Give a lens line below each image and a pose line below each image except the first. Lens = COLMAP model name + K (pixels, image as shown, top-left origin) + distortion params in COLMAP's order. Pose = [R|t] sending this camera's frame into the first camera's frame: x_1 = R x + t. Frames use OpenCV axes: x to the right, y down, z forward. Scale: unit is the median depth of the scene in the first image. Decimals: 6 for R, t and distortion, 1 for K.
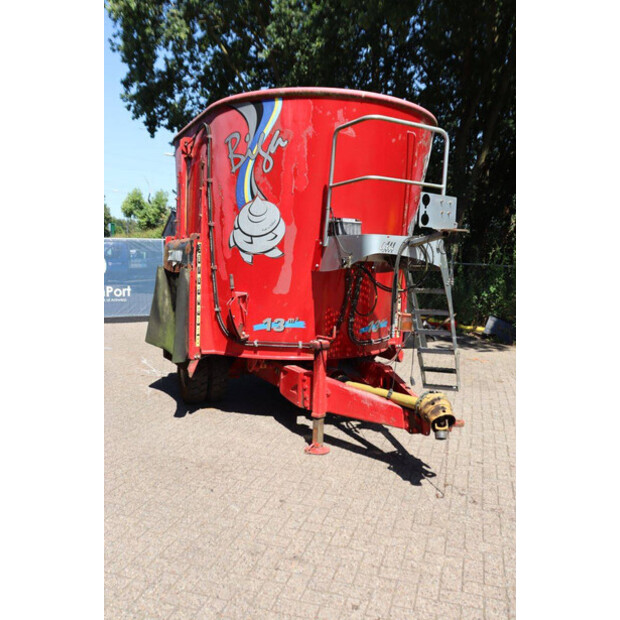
lens RADIAL K [[532.7, 0, 327.6], [0, 532.7, 311.2], [0, 0, 1]] dist [-0.088437, 0.010361]
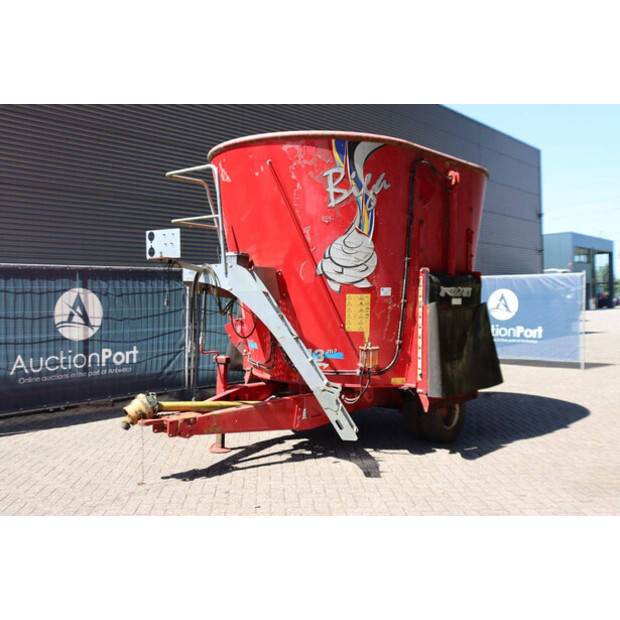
lens RADIAL K [[657.8, 0, 311.5], [0, 657.8, 318.0], [0, 0, 1]] dist [-0.017821, 0.005104]
pose [[0.324025, 0.005593, -0.946032, 1.391159], [-0.082678, 0.996324, -0.022428, -0.013235], [0.942429, 0.085483, 0.323297, 0.688705]]
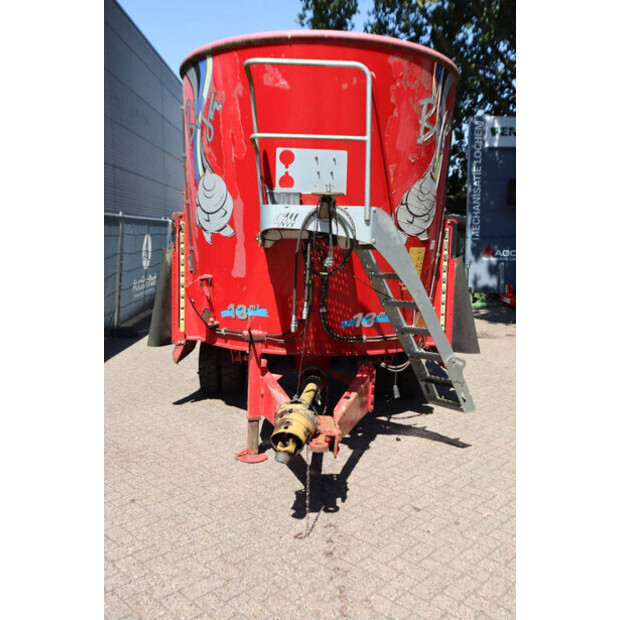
lens RADIAL K [[594.4, 0, 321.2], [0, 594.4, 310.2], [0, 0, 1]] dist [-0.054925, 0.006639]
pose [[0.882814, 0.041555, -0.467881, 0.515525], [-0.036676, 0.999136, 0.019537, -0.001753], [0.468289, -0.000087, 0.883575, 0.192686]]
